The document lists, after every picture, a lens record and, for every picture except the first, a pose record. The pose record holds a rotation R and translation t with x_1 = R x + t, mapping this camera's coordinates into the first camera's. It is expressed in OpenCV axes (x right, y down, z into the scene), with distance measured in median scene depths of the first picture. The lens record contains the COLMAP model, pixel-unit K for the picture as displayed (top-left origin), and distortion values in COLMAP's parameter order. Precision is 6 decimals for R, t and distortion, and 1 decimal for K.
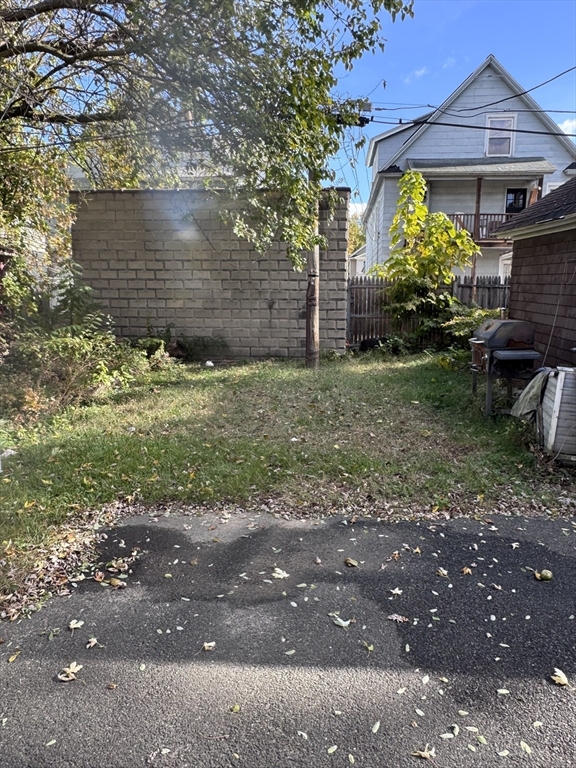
lens RADIAL K [[522.6, 0, 288.0], [0, 522.6, 384.0], [0, 0, 1]] dist [-0.002193, 0.000866]
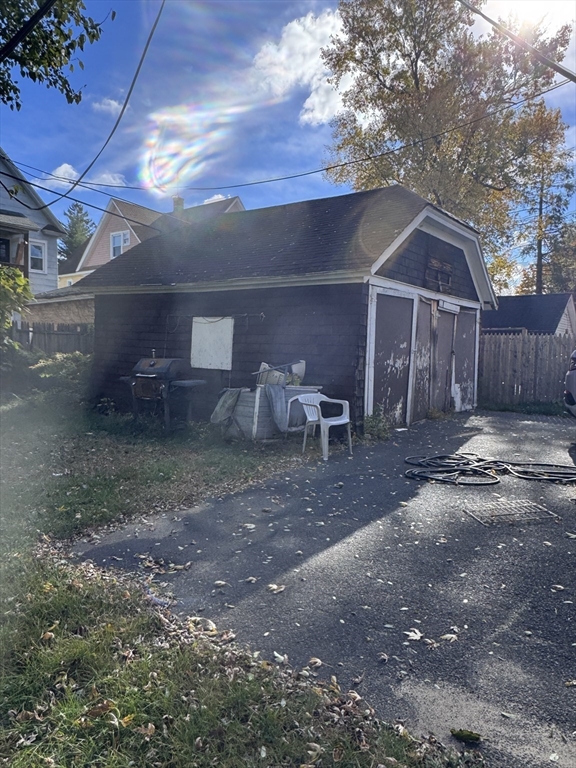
lens RADIAL K [[522.6, 0, 288.0], [0, 522.6, 384.0], [0, 0, 1]] dist [-0.002193, 0.000866]
pose [[0.541033, -0.054313, 0.839246, -0.742148], [0.129834, 0.991343, -0.019543, 0.010934], [-0.830919, 0.119536, 0.543401, 0.055317]]
